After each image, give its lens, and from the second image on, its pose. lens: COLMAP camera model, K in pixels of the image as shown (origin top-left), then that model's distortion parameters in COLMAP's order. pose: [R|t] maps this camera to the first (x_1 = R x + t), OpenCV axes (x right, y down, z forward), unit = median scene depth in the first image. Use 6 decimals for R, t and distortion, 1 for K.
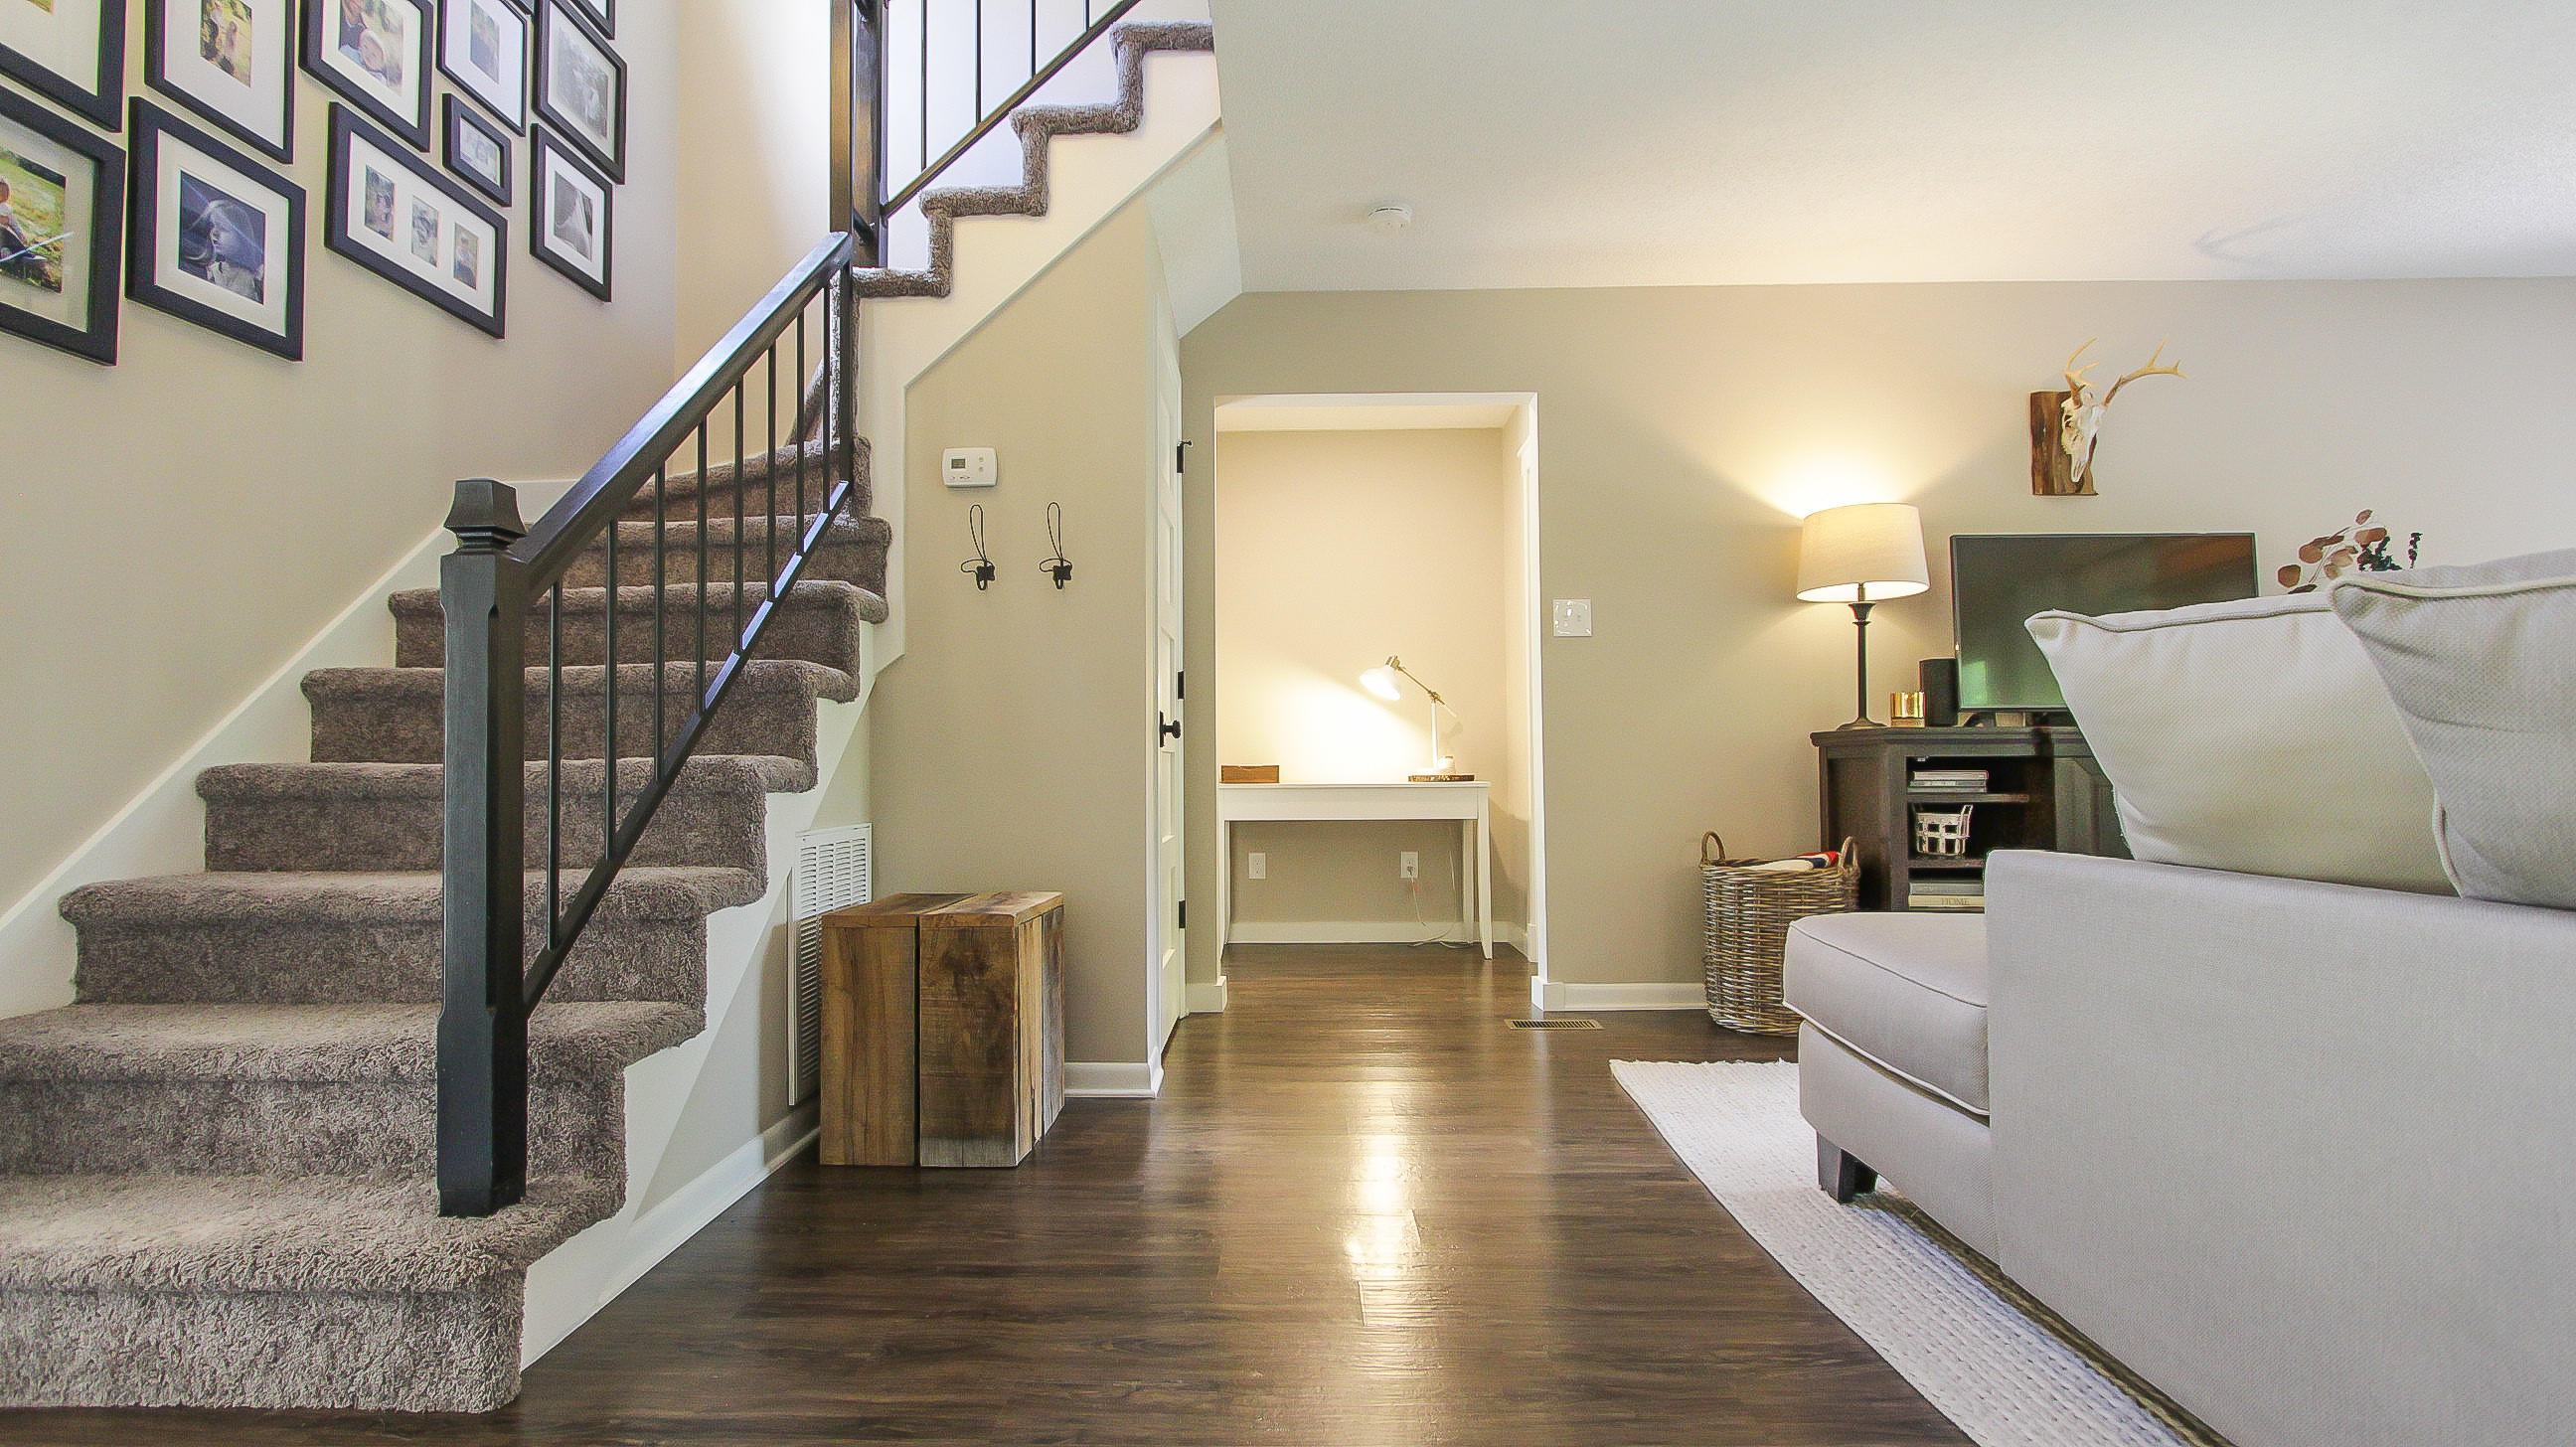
lens RADIAL K [[1176.8, 0, 1263.5], [0, 1176.8, 731.8], [0, 0, 1]] dist [-0.016175, 0.001401]
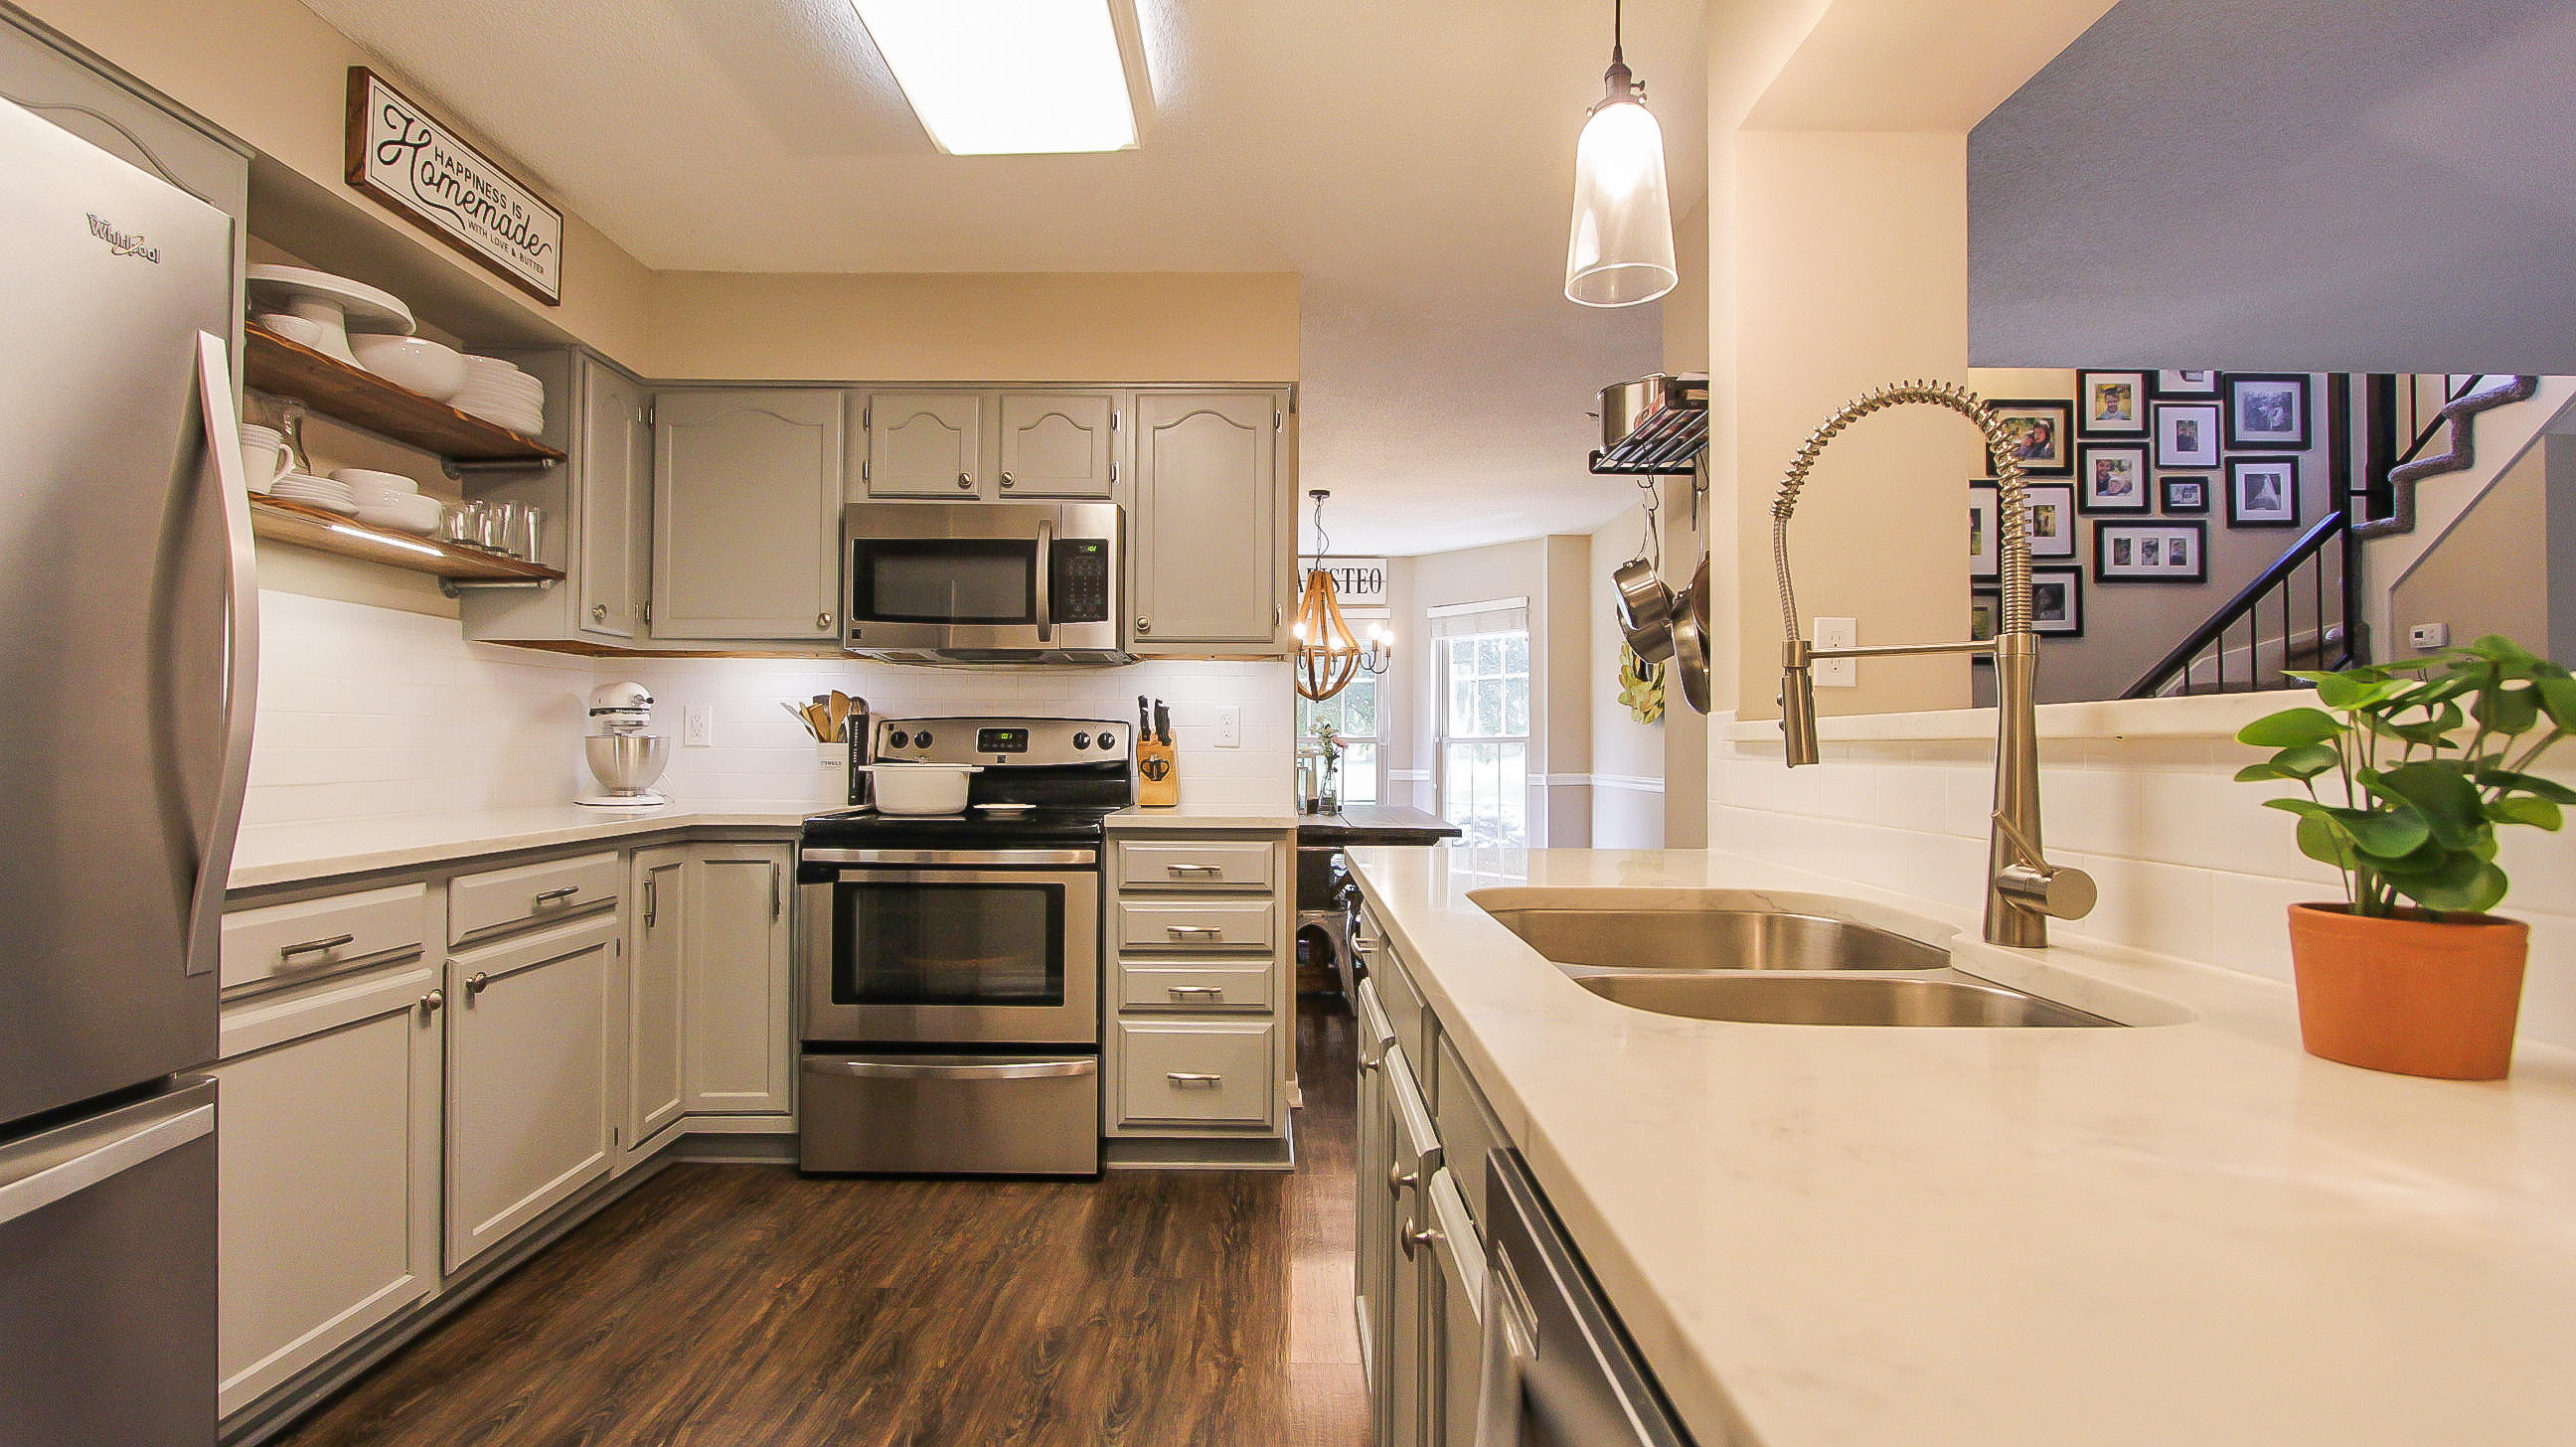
lens RADIAL K [[1176.8, 0, 1270.6], [0, 1176.8, 731.5], [0, 0, 1]] dist [-0.016175, 0.001401]
pose [[0.020471, -0.012281, -0.999715, 1.409035], [0.021211, 0.999705, -0.011847, -0.118333], [0.999565, -0.020963, 0.020725, -0.667867]]
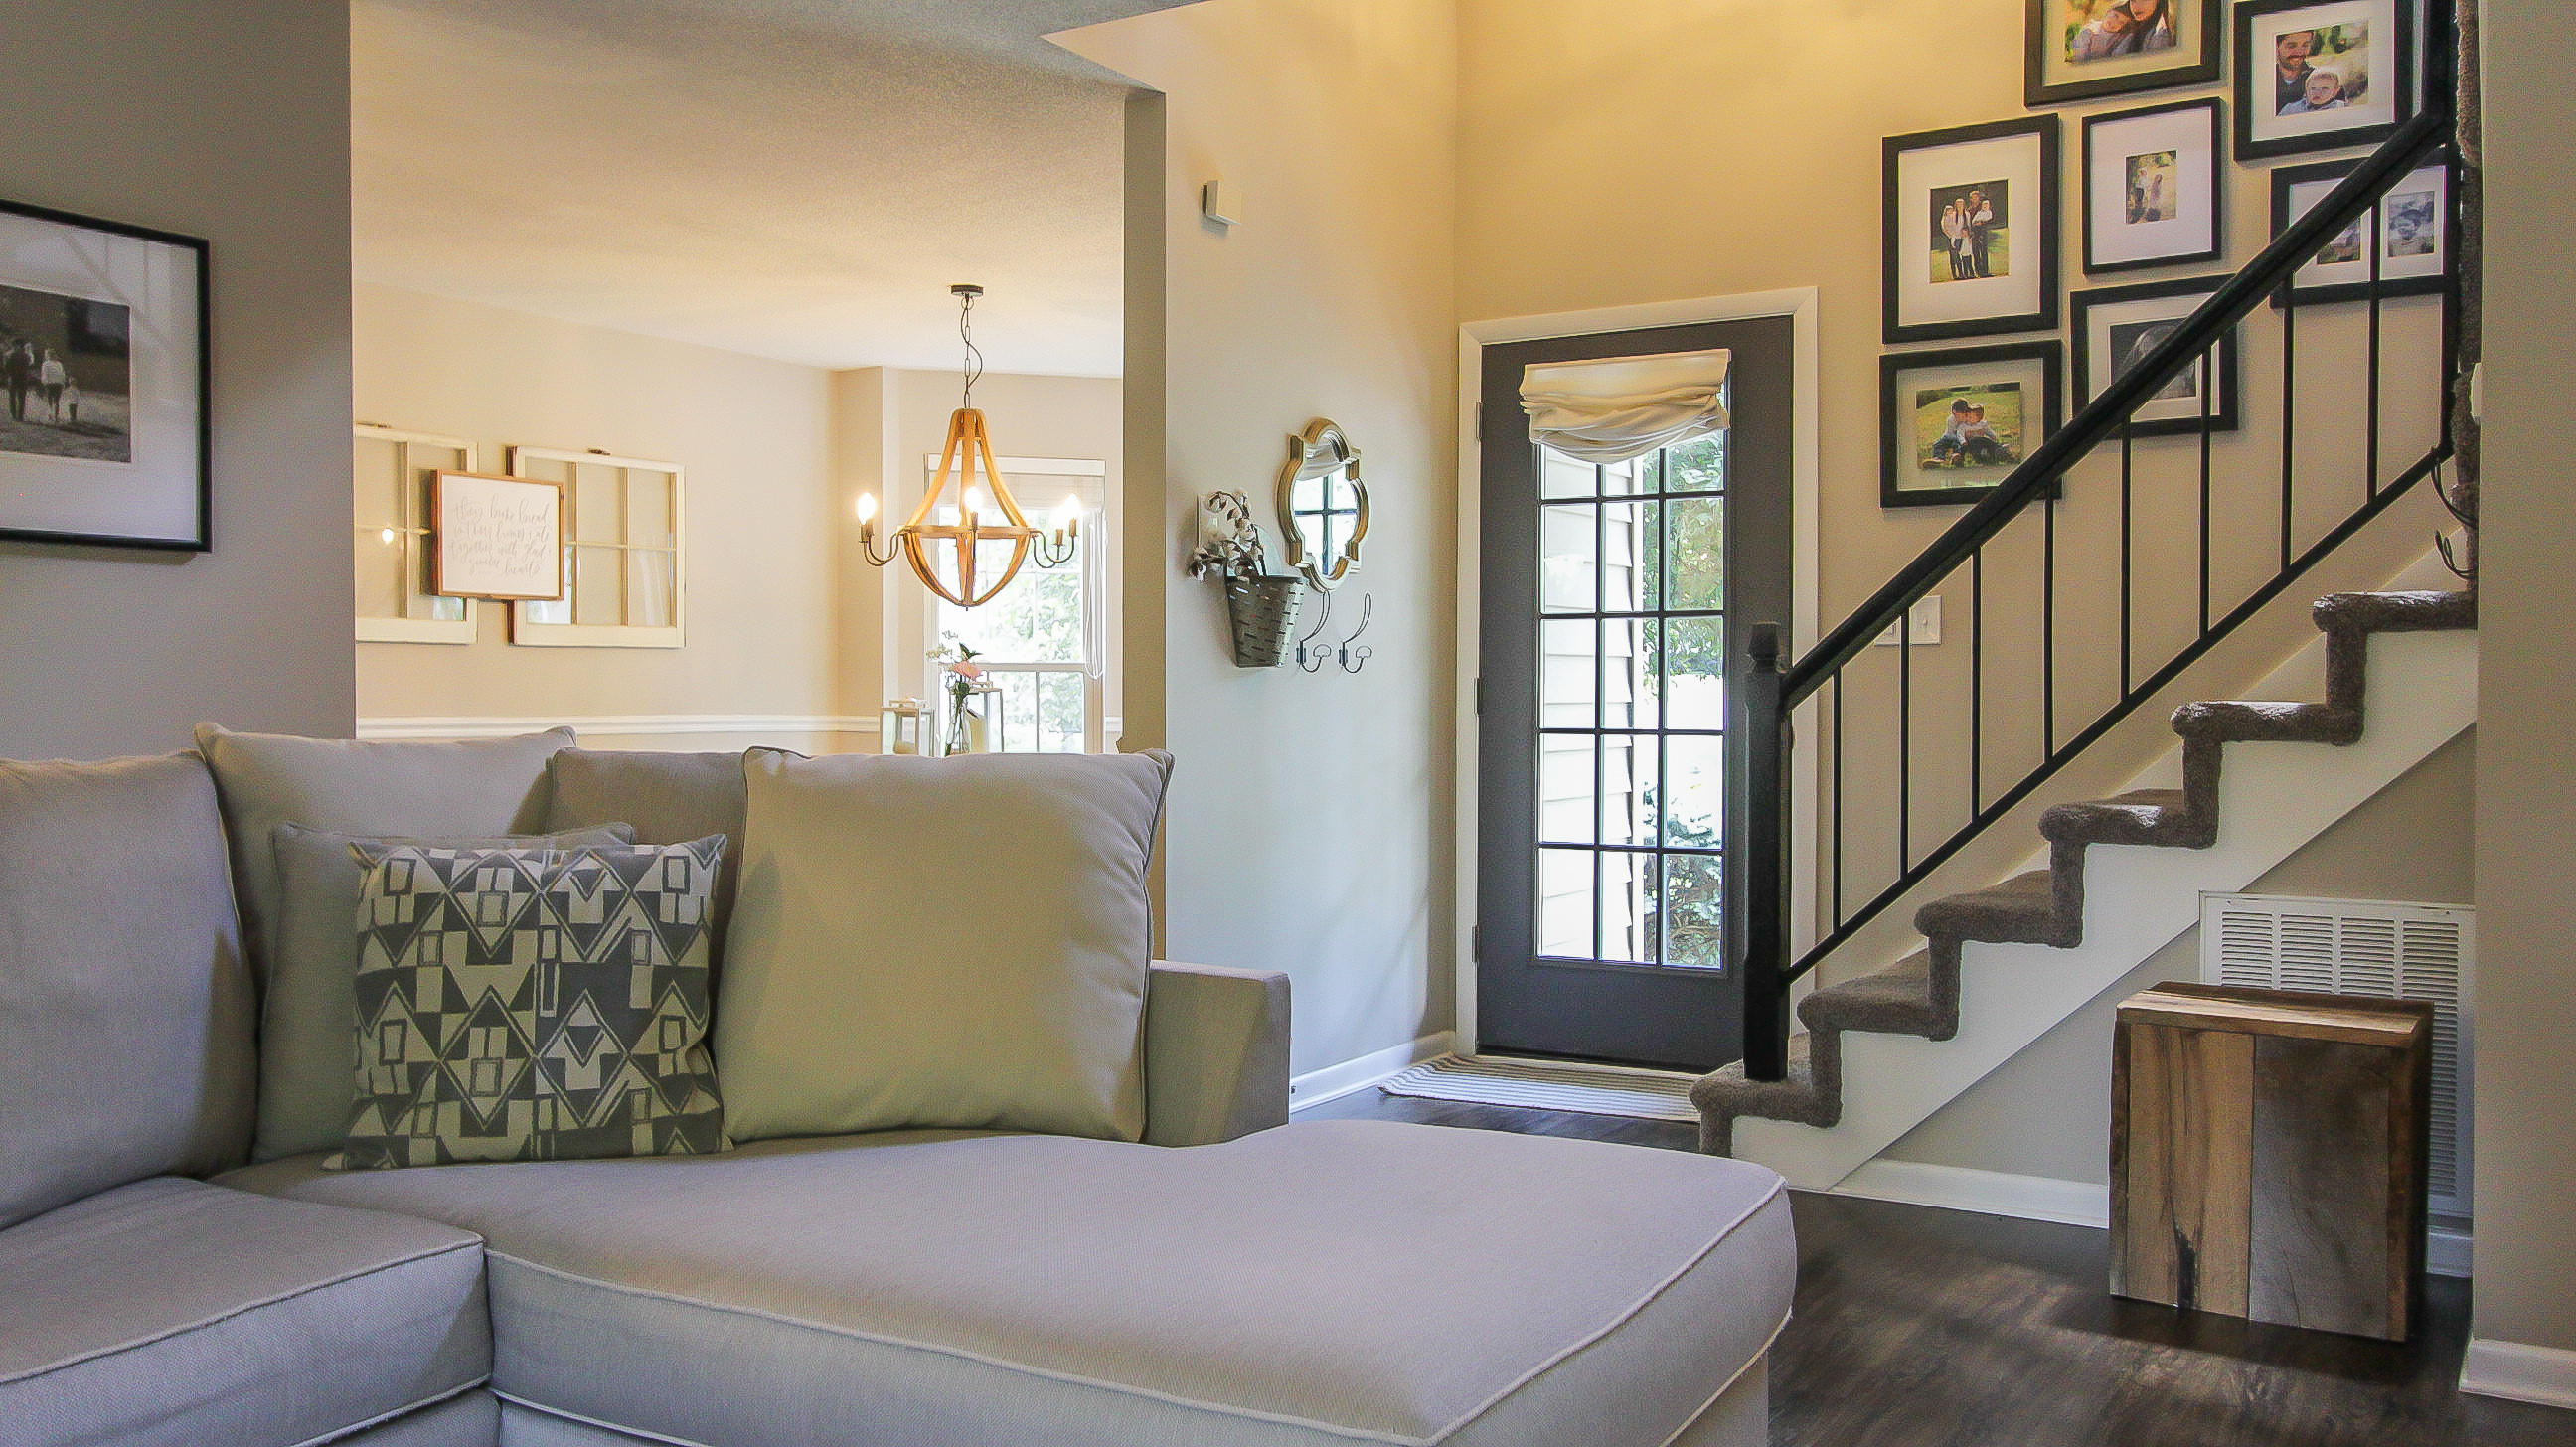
lens RADIAL K [[2094.2, 0, 1293.5], [0, 2094.2, 714.1], [0, 0, 1]] dist [0.007148, 0.006322]
pose [[-0.503878, 0.013809, -0.863664, 1.233633], [0.022679, 0.999739, 0.002754, -0.066906], [0.863477, -0.018200, -0.504060, 1.113255]]
